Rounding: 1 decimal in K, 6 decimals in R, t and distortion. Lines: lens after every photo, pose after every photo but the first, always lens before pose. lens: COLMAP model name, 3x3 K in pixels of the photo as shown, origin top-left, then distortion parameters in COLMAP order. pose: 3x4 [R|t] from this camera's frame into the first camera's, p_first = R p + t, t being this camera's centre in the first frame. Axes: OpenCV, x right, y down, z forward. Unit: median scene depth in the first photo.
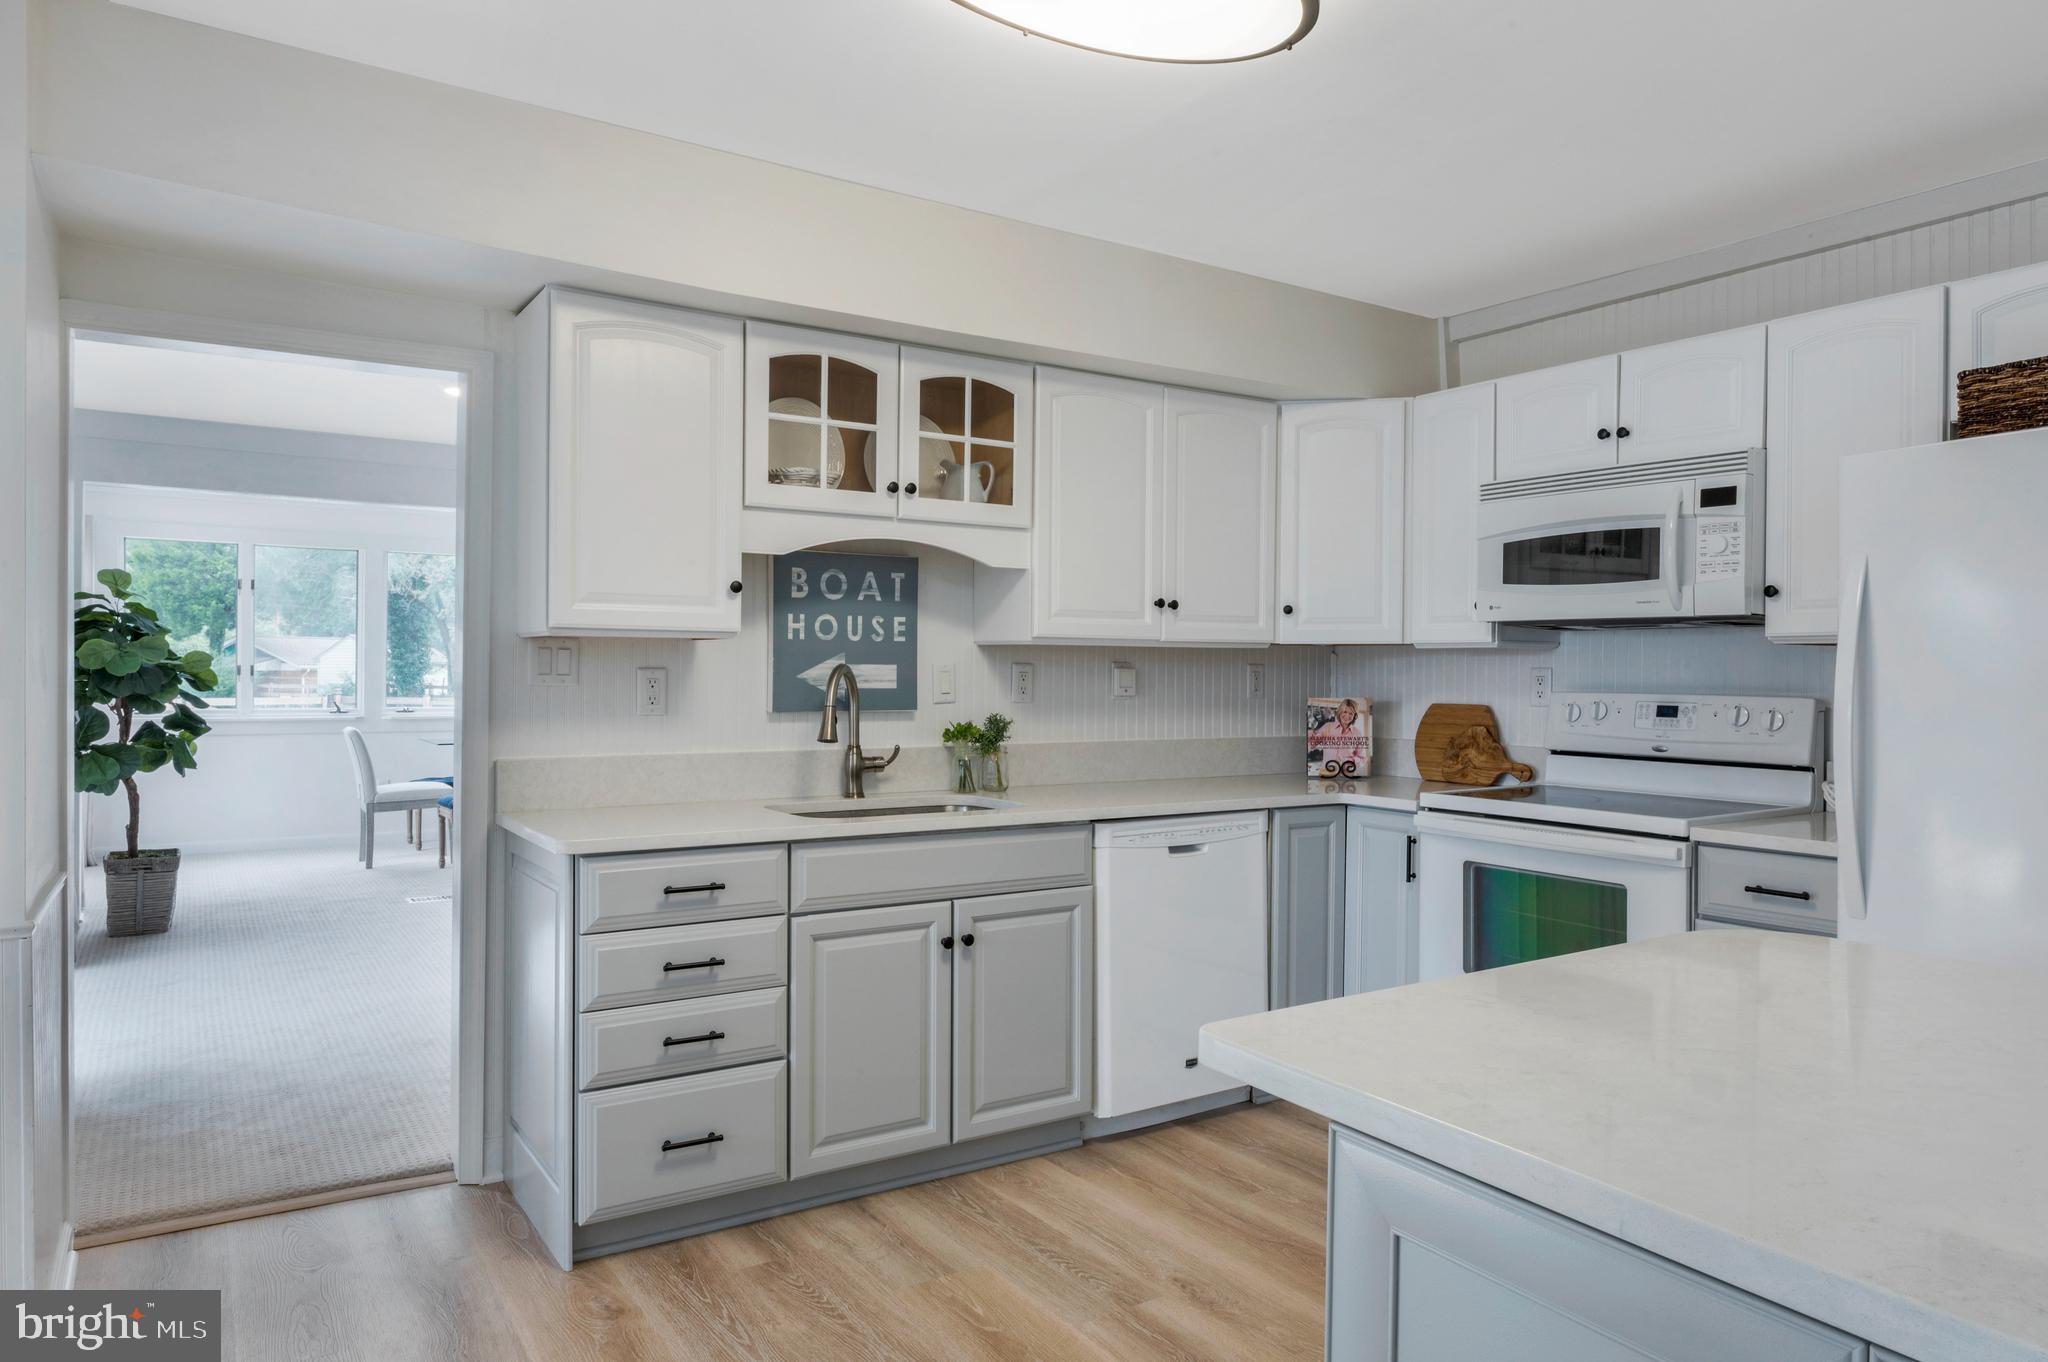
lens RADIAL K [[1282.9, 0, 1030.7], [0, 1282.9, 675.9], [0, 0, 1]] dist [-0.000613, 0.004339]
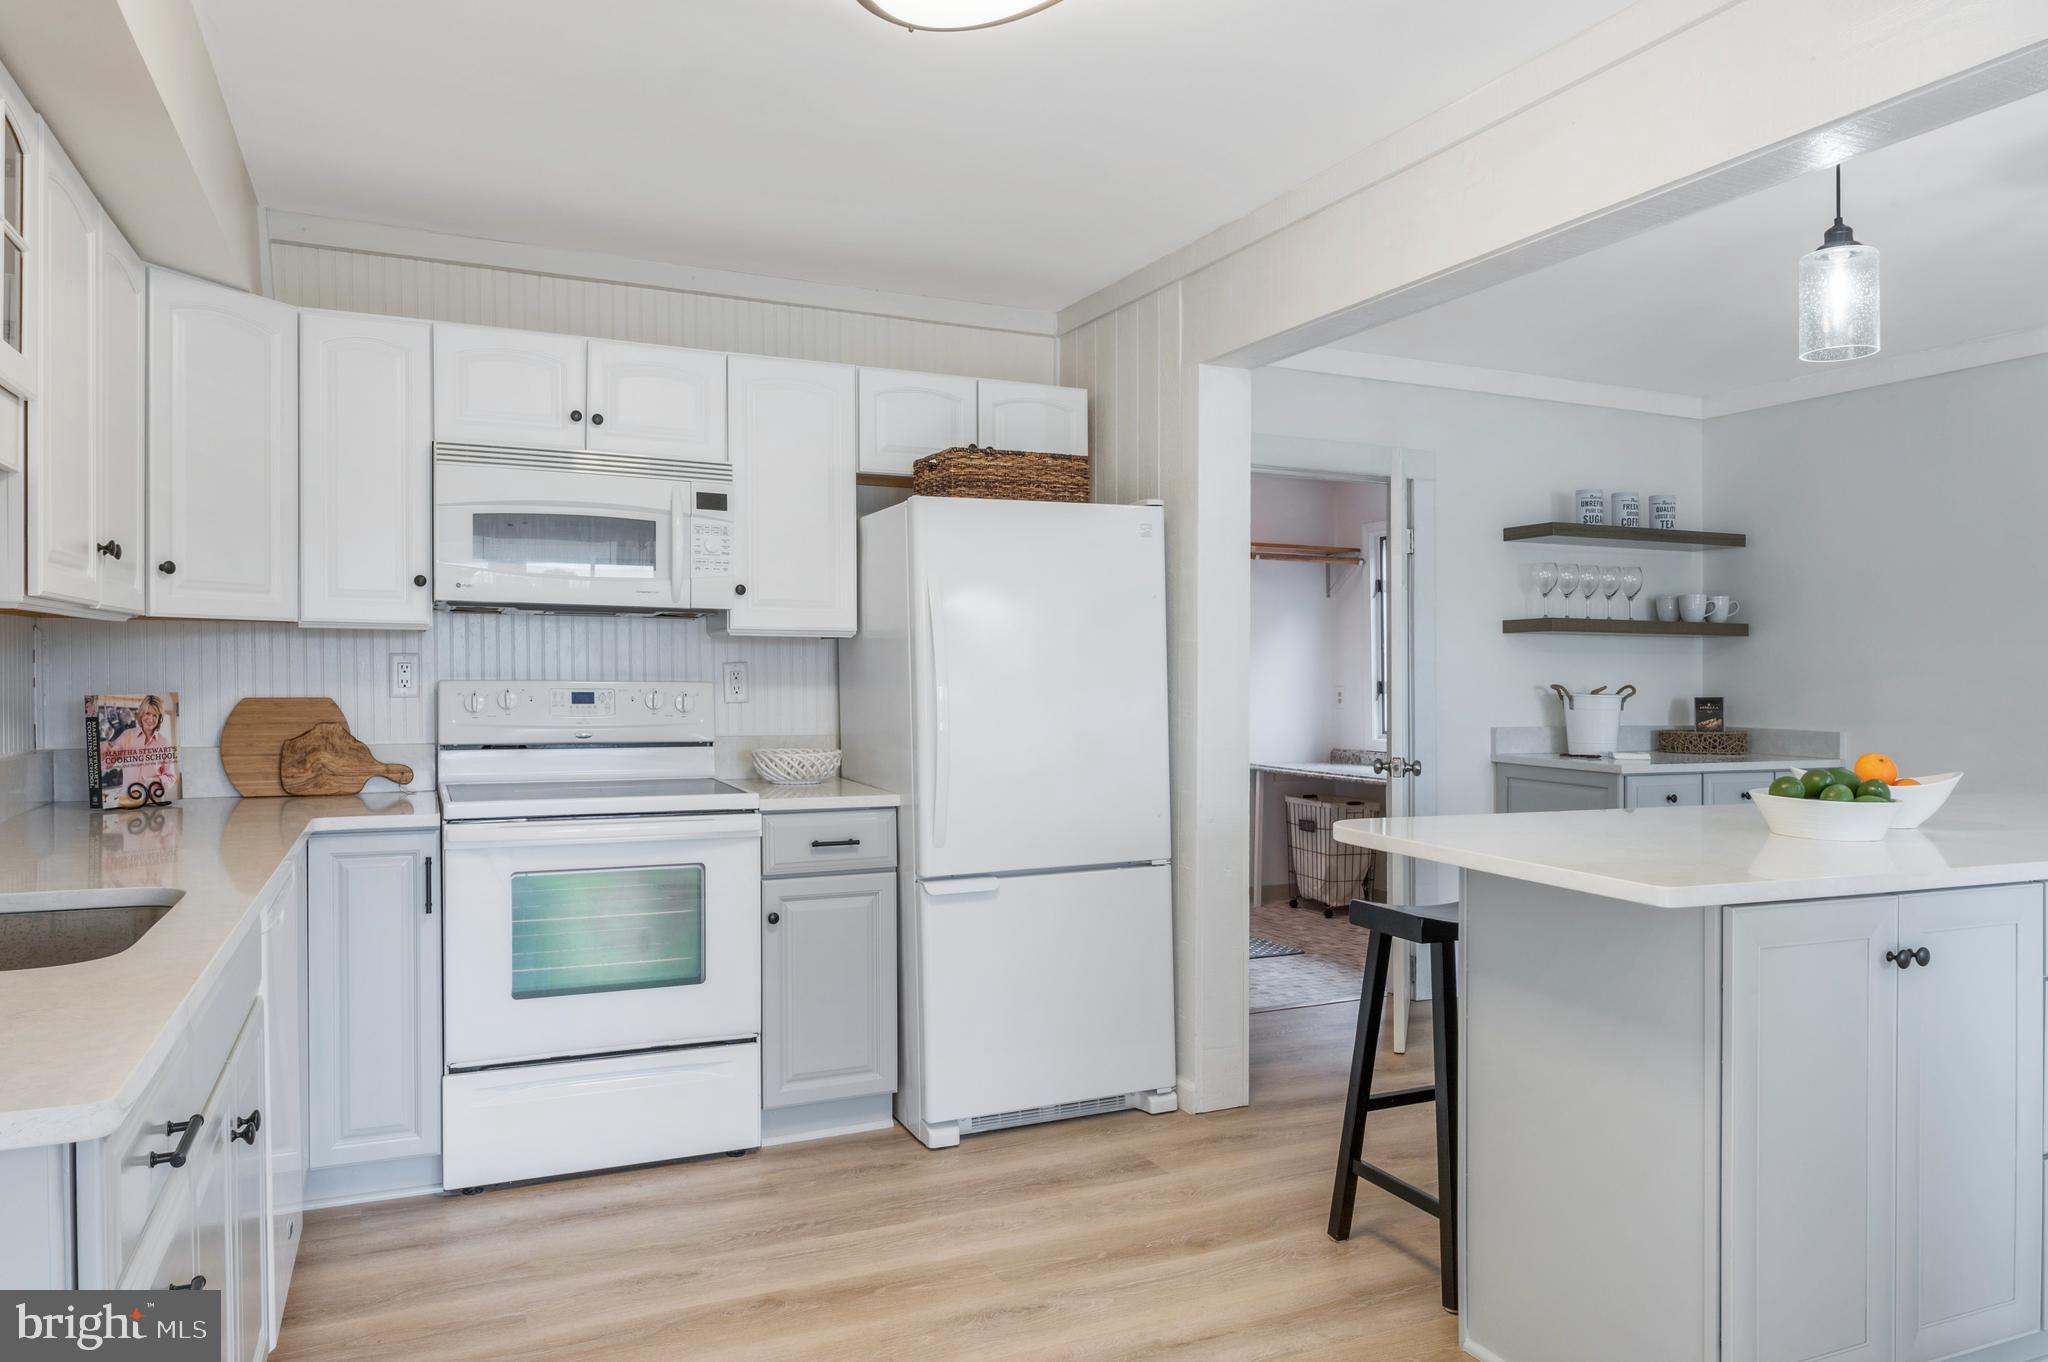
lens RADIAL K [[1373.6, 0, 1114.3], [0, 1373.6, 655.6], [0, 0, 1]] dist [-0.015589, -0.009438]
pose [[0.109947, -0.005343, 0.993923, -0.537566], [-0.009628, 0.999933, 0.006441, -0.016671], [-0.993891, -0.010277, 0.109888, 0.470308]]
